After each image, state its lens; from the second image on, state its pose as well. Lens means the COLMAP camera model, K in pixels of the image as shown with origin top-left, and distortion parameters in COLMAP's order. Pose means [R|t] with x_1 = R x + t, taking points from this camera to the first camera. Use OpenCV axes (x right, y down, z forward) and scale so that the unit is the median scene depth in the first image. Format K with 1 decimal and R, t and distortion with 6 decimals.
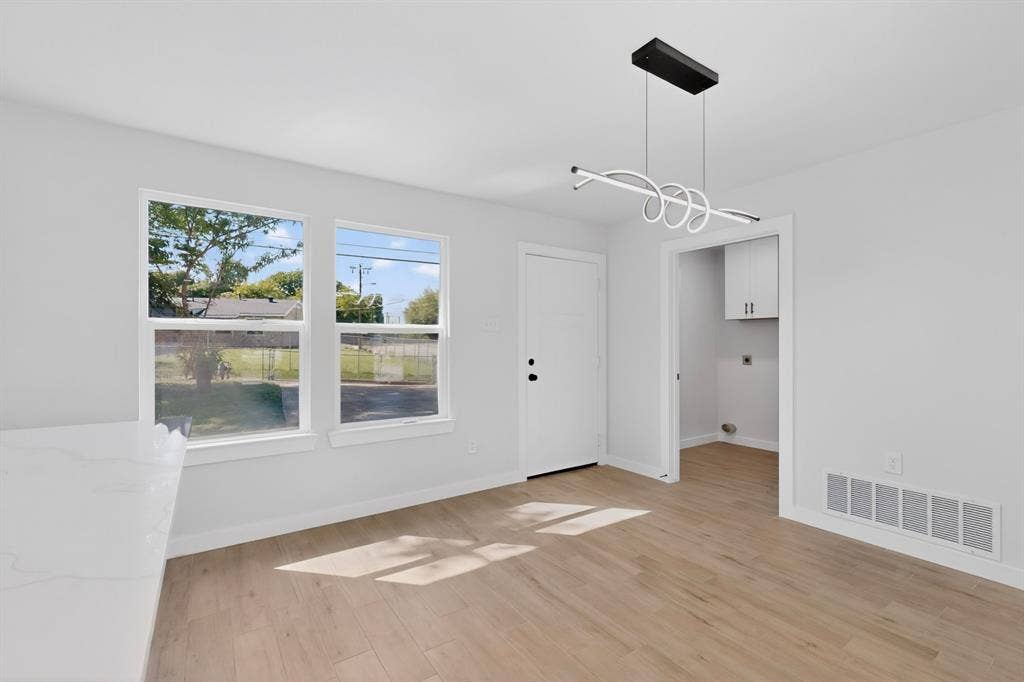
lens RADIAL K [[448.0, 0, 511.7], [0, 448.0, 342.6], [0, 0, 1]] dist [0.004046, -0.000382]
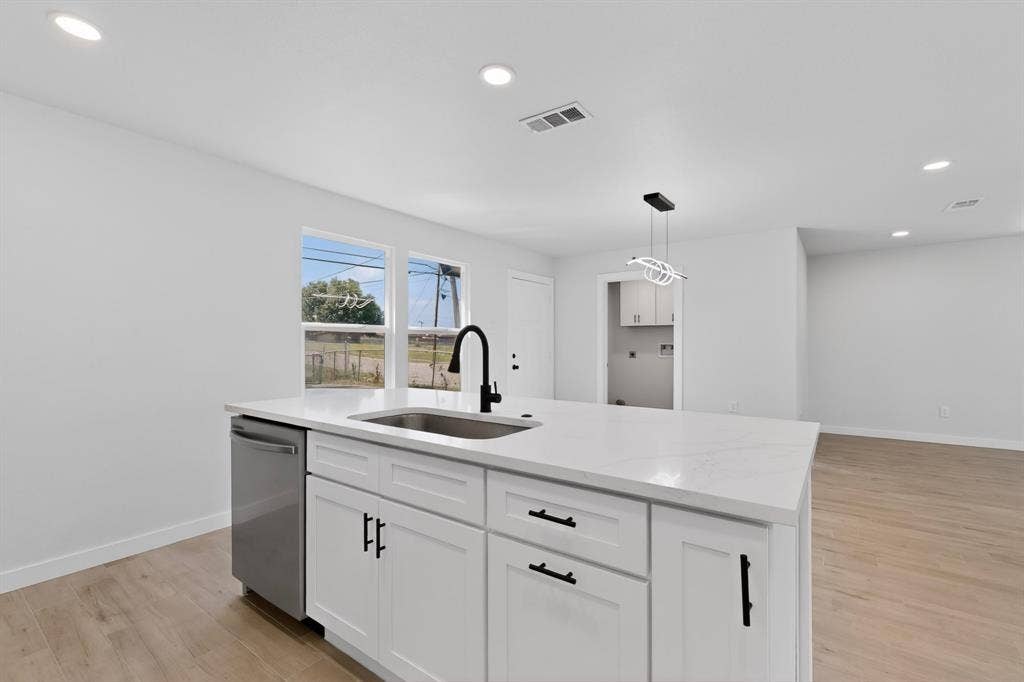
lens RADIAL K [[448.0, 0, 513.2], [0, 448.0, 339.2], [0, 0, 1]] dist [0.004046, -0.000382]
pose [[0.942021, 0.005770, 0.335504, -0.419853], [-0.004126, 0.999976, -0.005614, -0.000212], [-0.335528, 0.003904, 0.942022, -0.295664]]
